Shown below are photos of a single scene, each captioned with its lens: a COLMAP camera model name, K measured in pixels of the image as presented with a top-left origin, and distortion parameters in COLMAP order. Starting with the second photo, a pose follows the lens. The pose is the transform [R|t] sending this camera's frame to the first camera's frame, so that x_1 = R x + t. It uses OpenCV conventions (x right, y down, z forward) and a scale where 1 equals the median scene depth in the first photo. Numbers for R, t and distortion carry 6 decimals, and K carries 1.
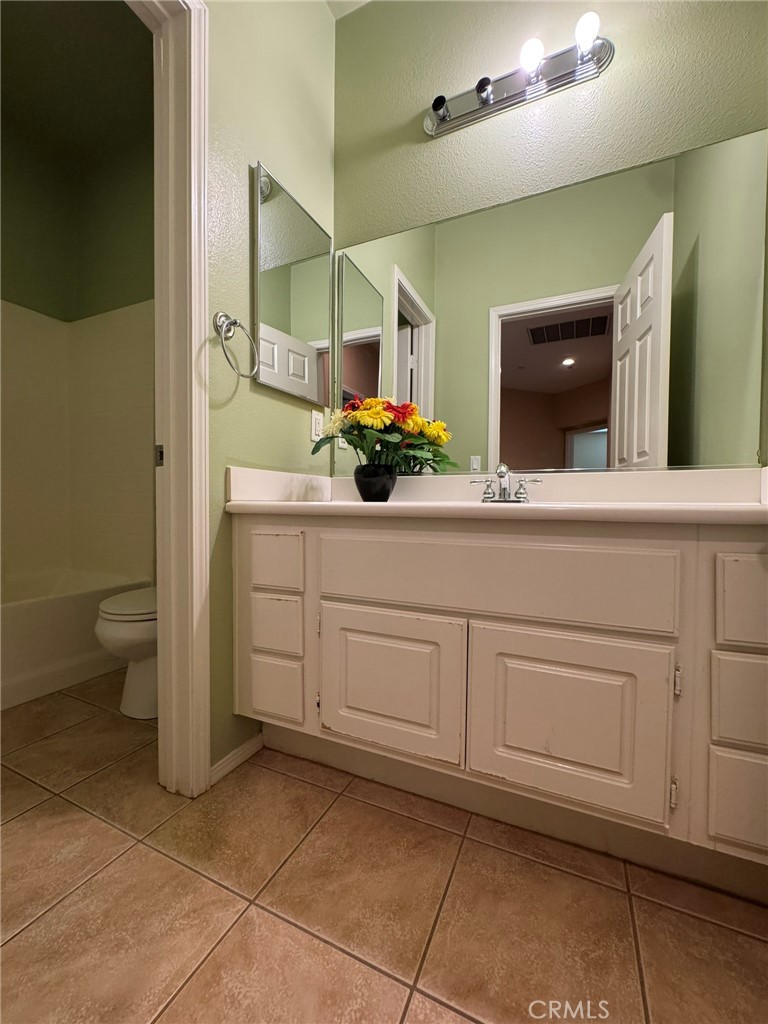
lens RADIAL K [[412.5, 0, 384.0], [0, 412.5, 512.0], [0, 0, 1]] dist [-0.000047, -0.000036]
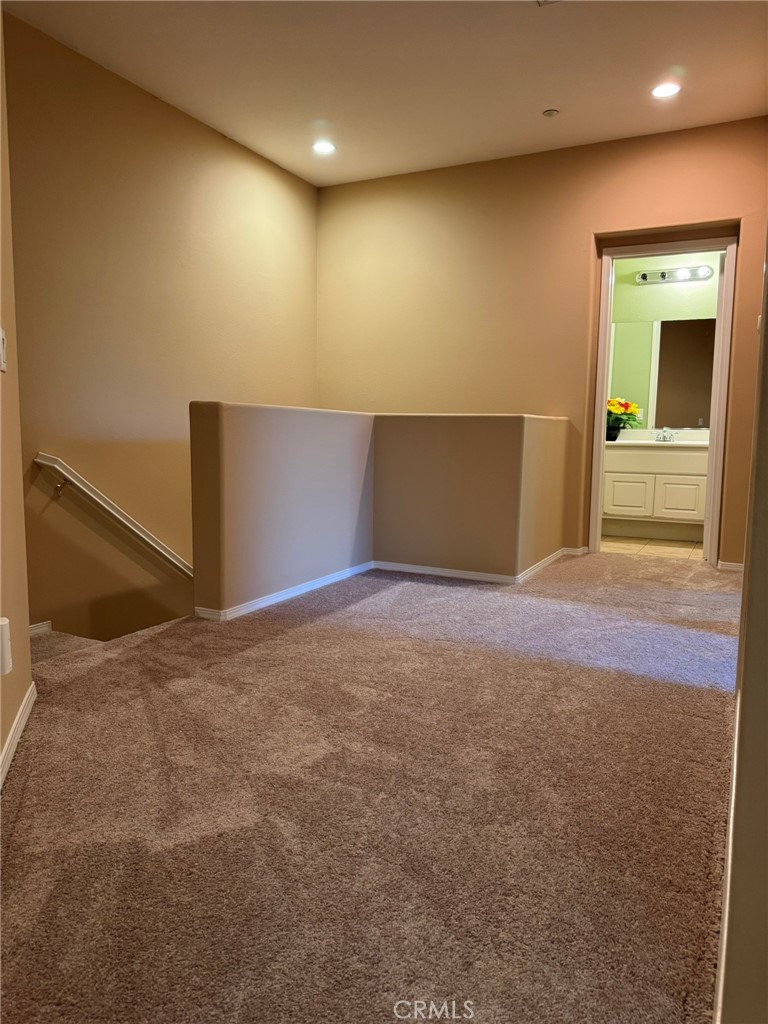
lens RADIAL K [[724.7, 0, 384.0], [0, 724.7, 512.0], [0, 0, 1]] dist [0.004727, 0.000431]
pose [[0.999005, 0.015466, -0.041837, -1.280929], [-0.011777, 0.996136, 0.087030, 0.040839], [0.043022, -0.086450, 0.995327, -3.669535]]
